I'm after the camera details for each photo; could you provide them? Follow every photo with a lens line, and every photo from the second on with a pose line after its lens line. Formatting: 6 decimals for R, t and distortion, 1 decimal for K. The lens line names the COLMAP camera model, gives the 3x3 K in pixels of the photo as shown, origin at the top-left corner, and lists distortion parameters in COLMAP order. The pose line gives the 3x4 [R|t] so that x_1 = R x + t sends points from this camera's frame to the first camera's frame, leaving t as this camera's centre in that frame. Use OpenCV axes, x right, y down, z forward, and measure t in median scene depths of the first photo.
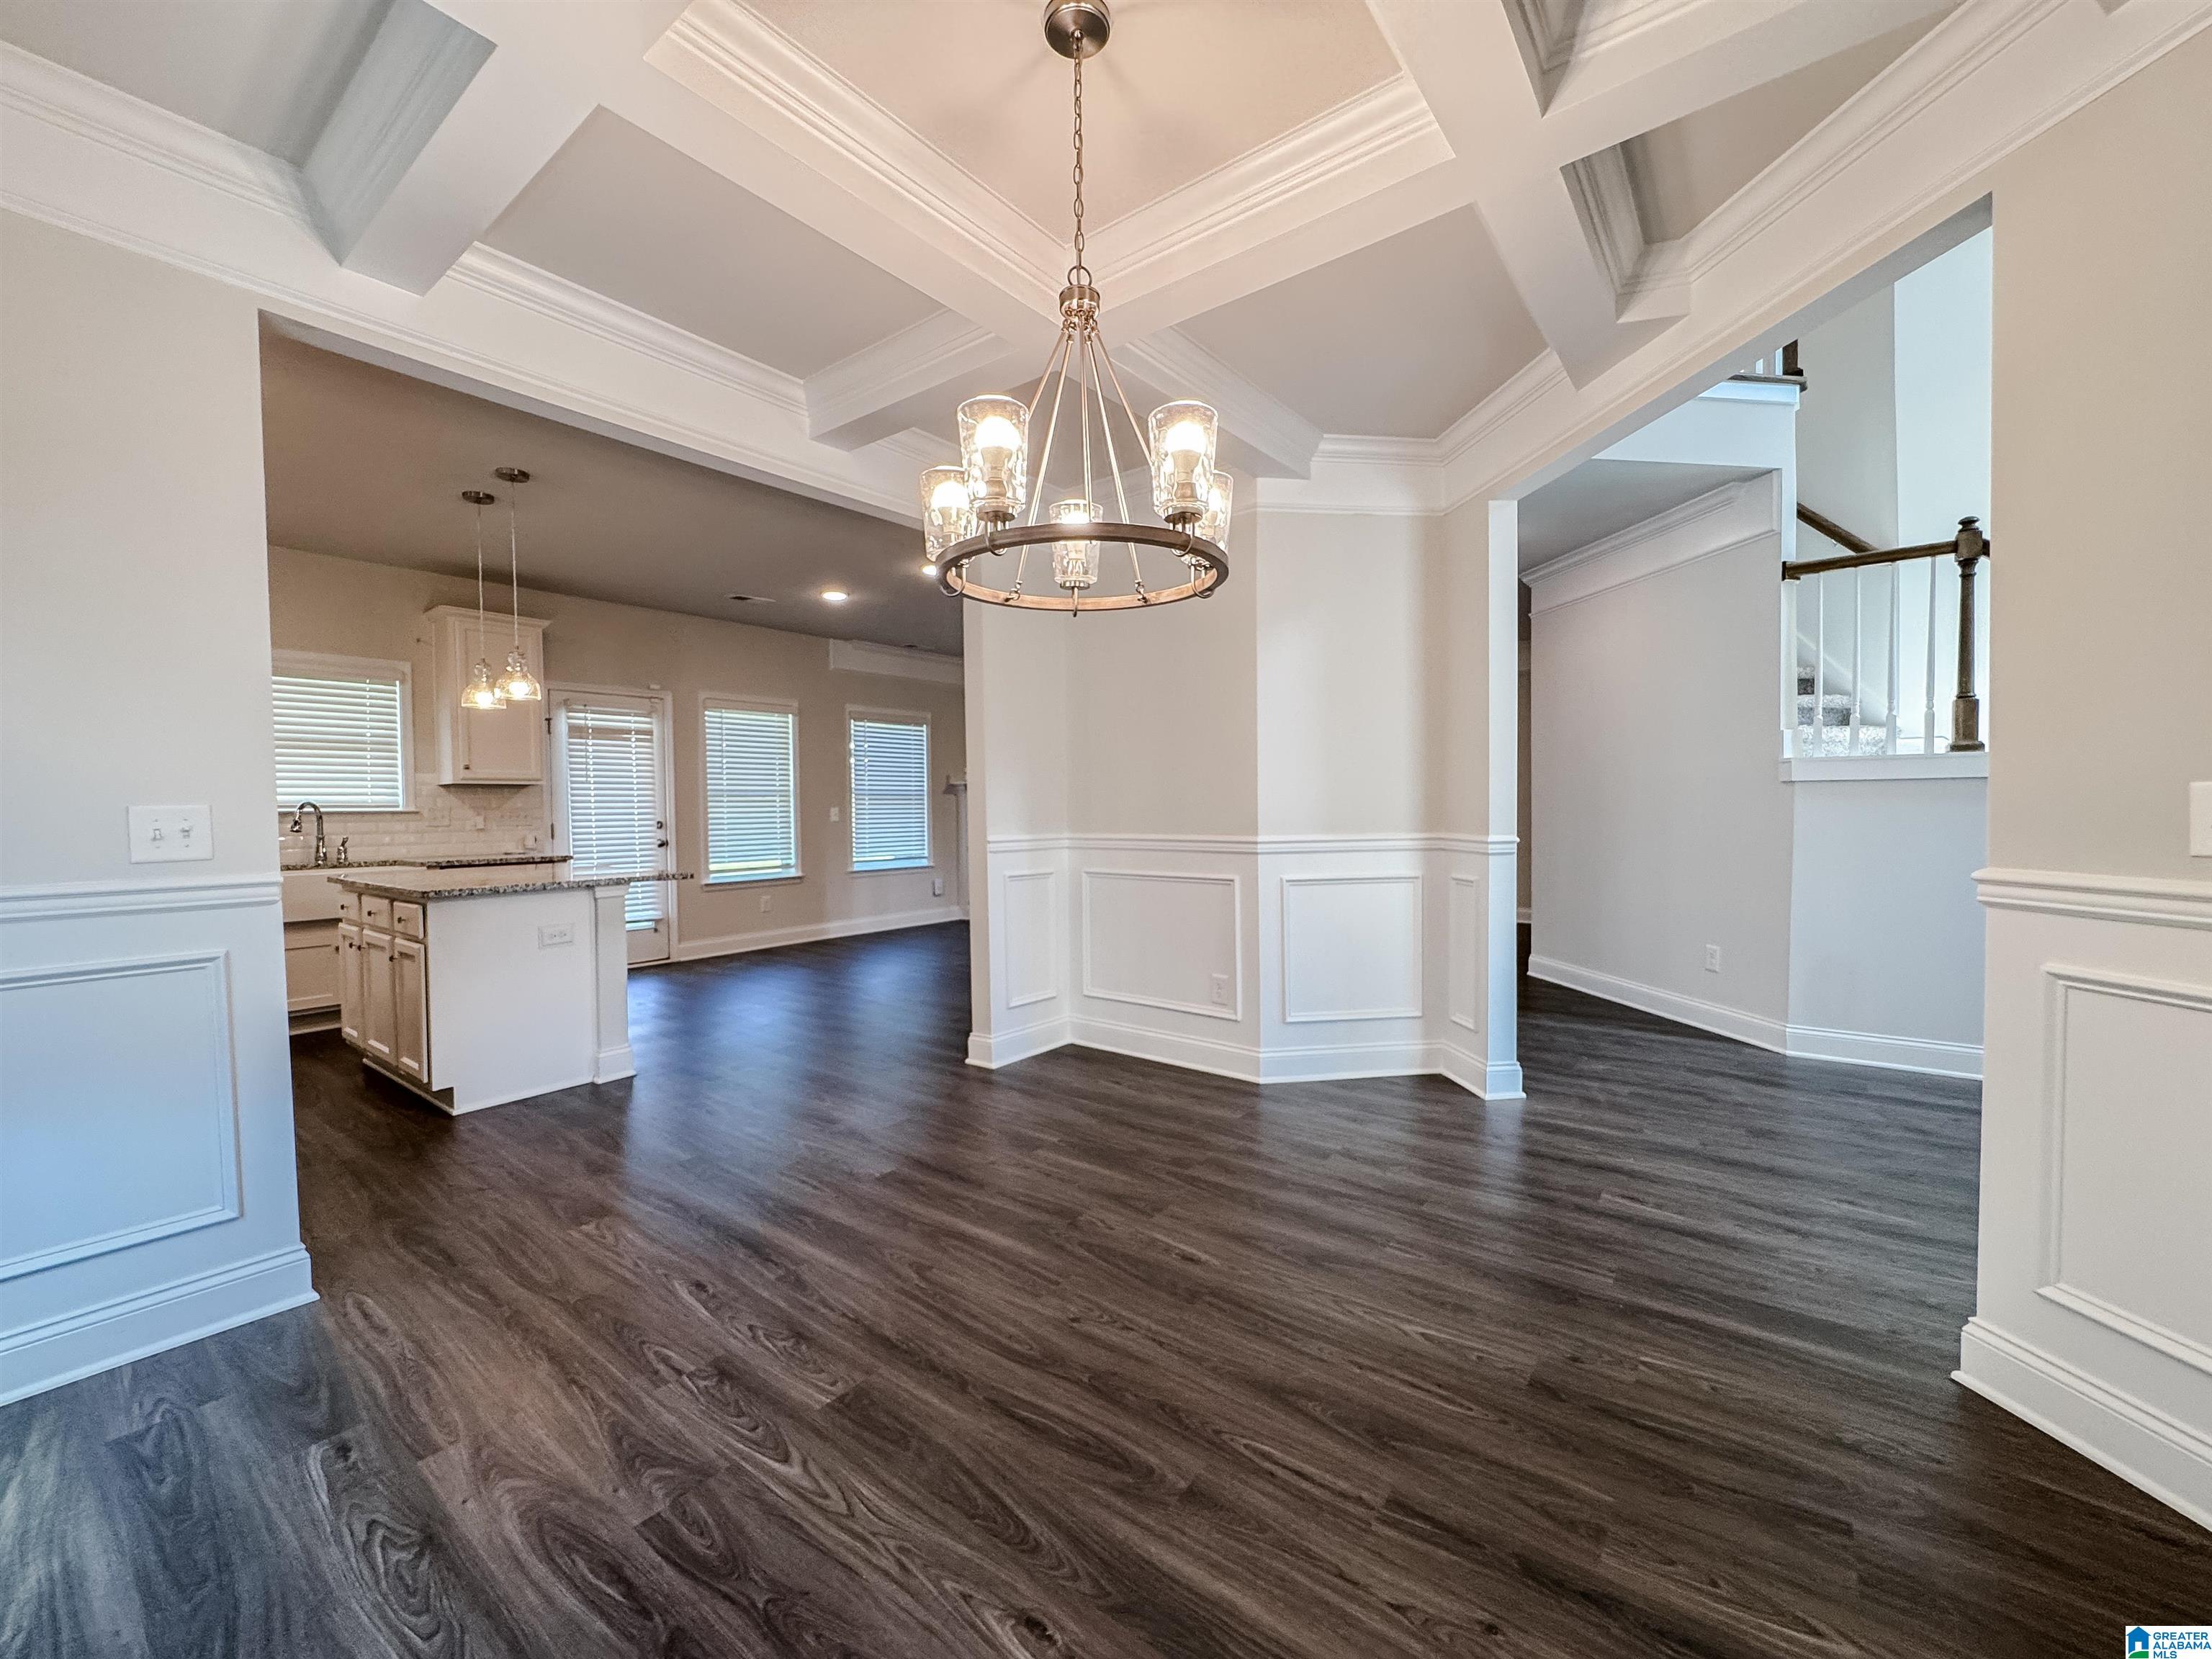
lens RADIAL K [[888.4, 0, 1102.1], [0, 888.4, 828.7], [0, 0, 1]] dist [-0.002360, 0.000231]
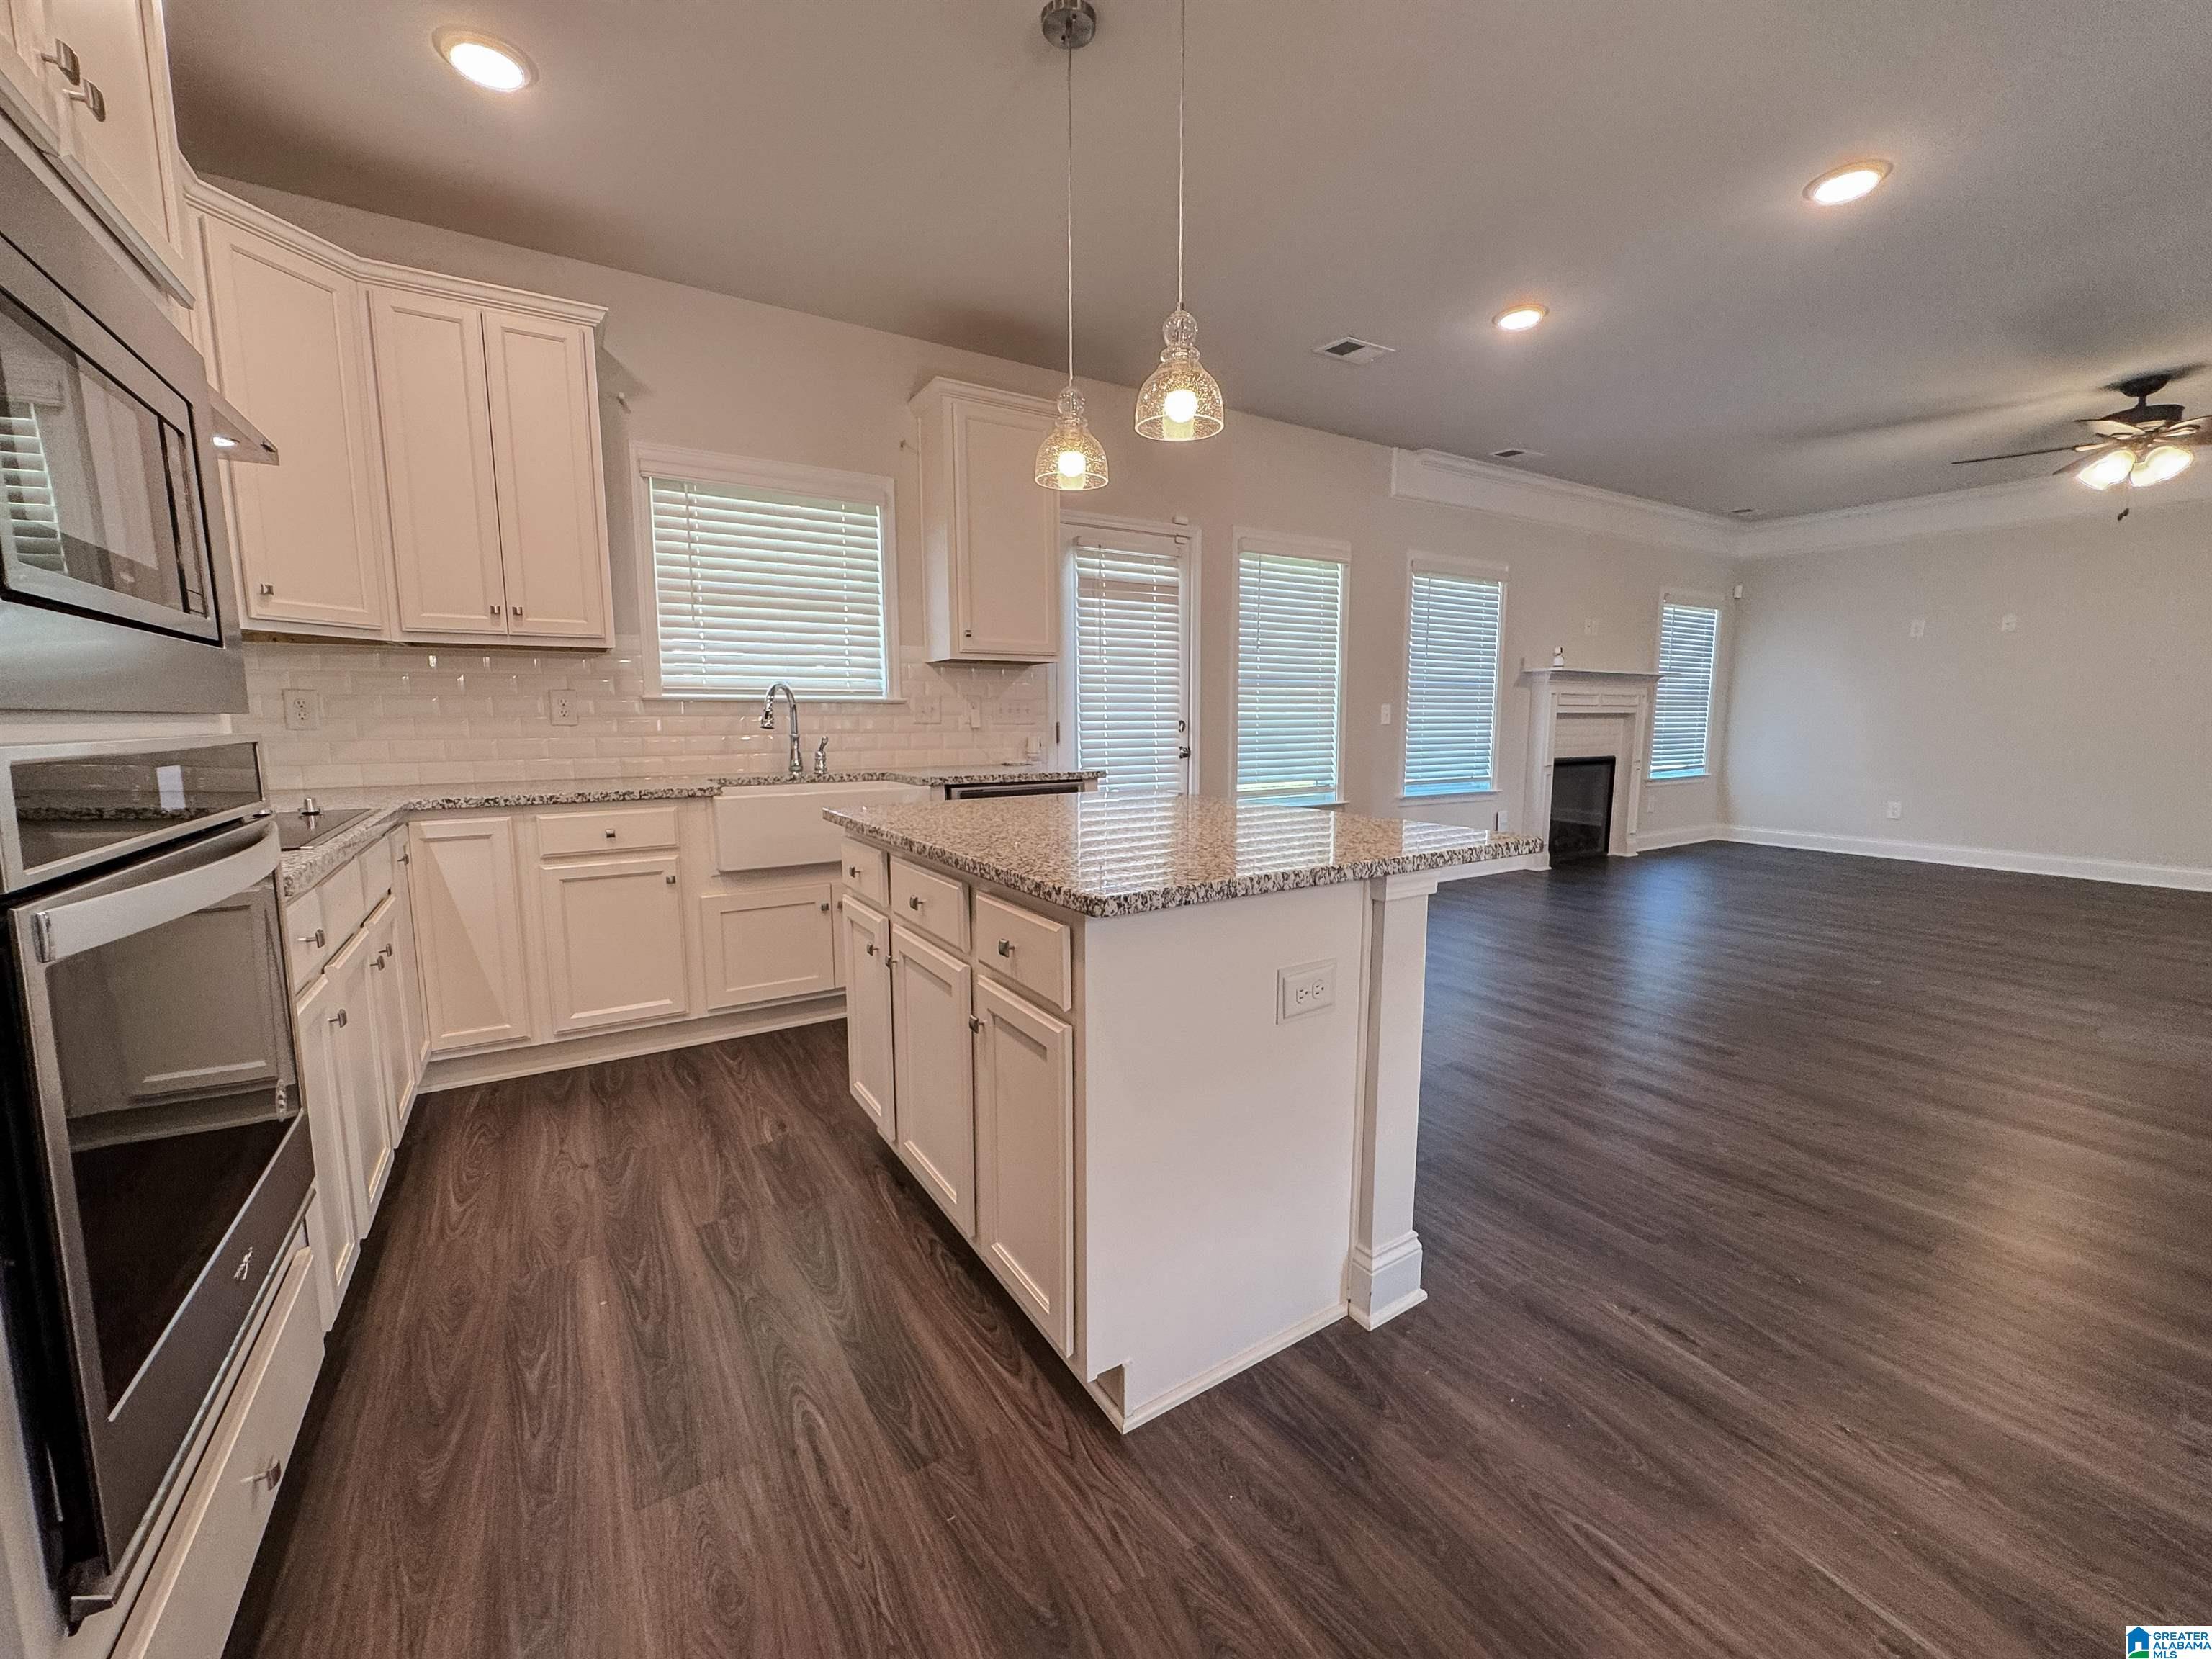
lens RADIAL K [[888.4, 0, 1102.1], [0, 888.4, 828.7], [0, 0, 1]] dist [-0.002360, 0.000231]
pose [[0.936995, 0.054081, -0.345132, -0.384638], [-0.017321, 0.993921, 0.108720, 0.001308], [0.348914, -0.095892, 0.932236, 0.401245]]
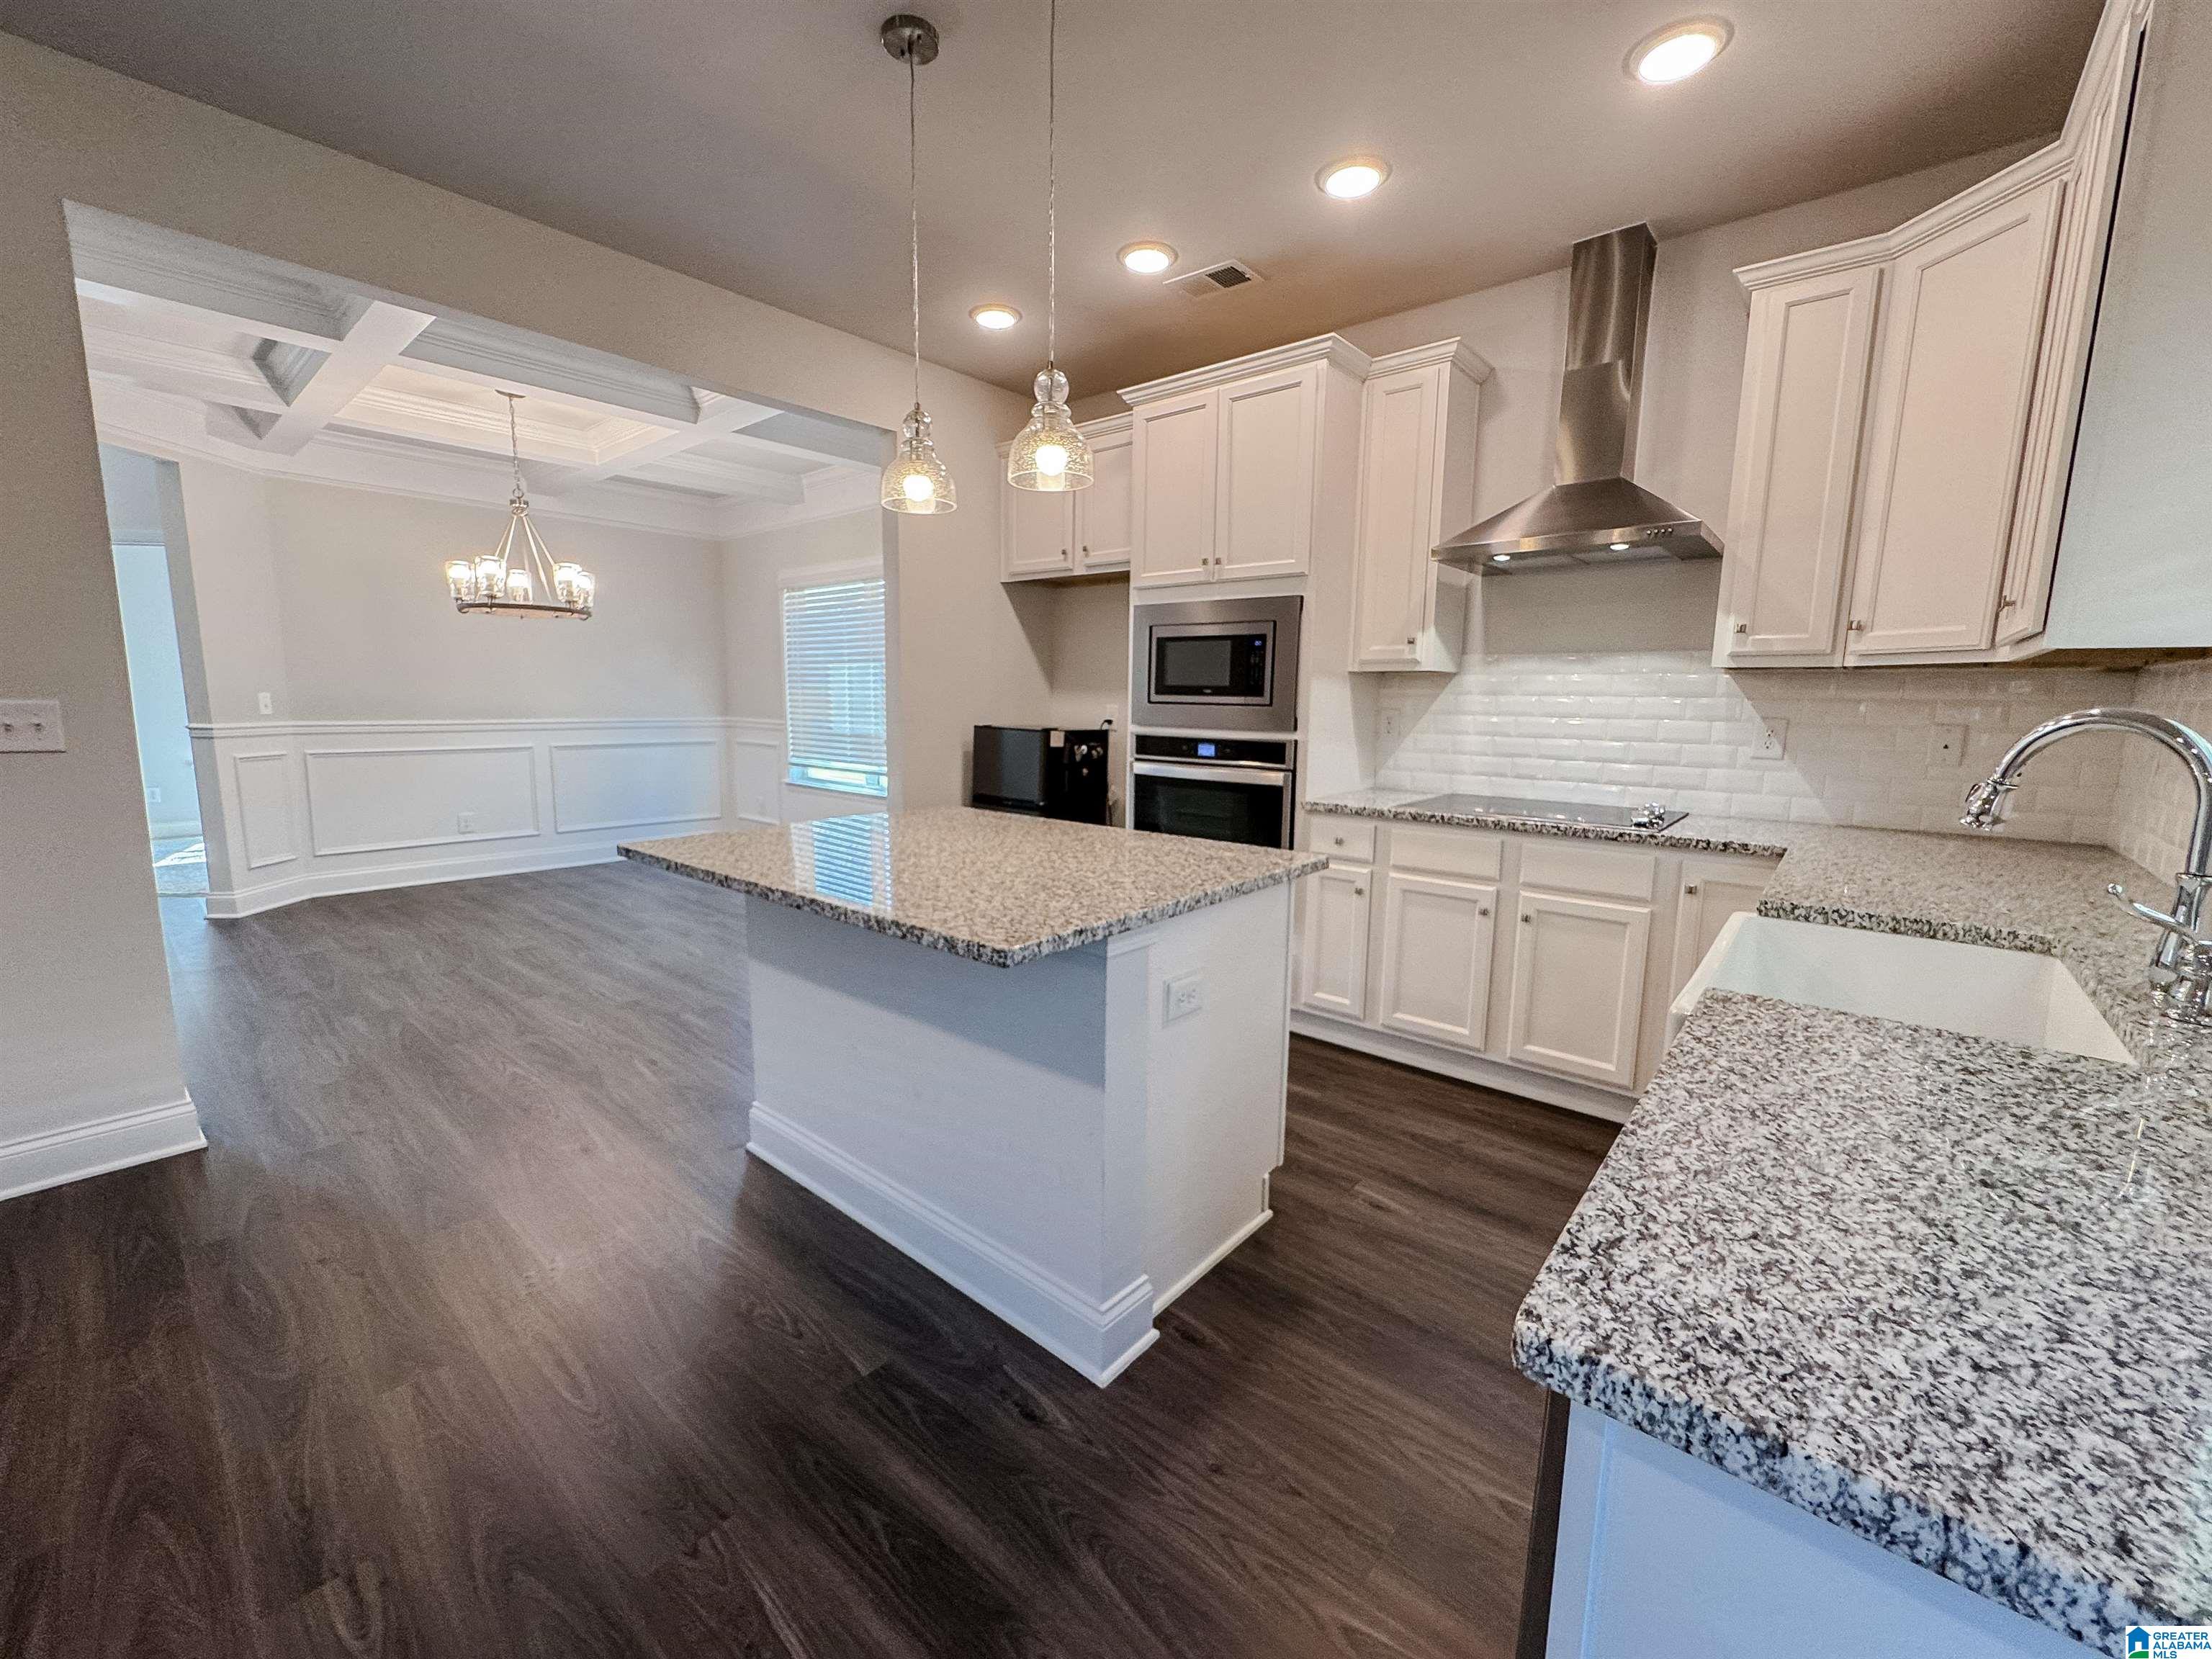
lens RADIAL K [[889.0, 0, 1077.4], [0, 889.0, 825.3], [0, 0, 1]] dist [0.001018, 0.000175]
pose [[-0.997879, -0.009859, 0.064345, -0.571040], [0.001080, 0.985822, 0.167790, -0.034846], [-0.065087, 0.167504, -0.983721, 1.126564]]
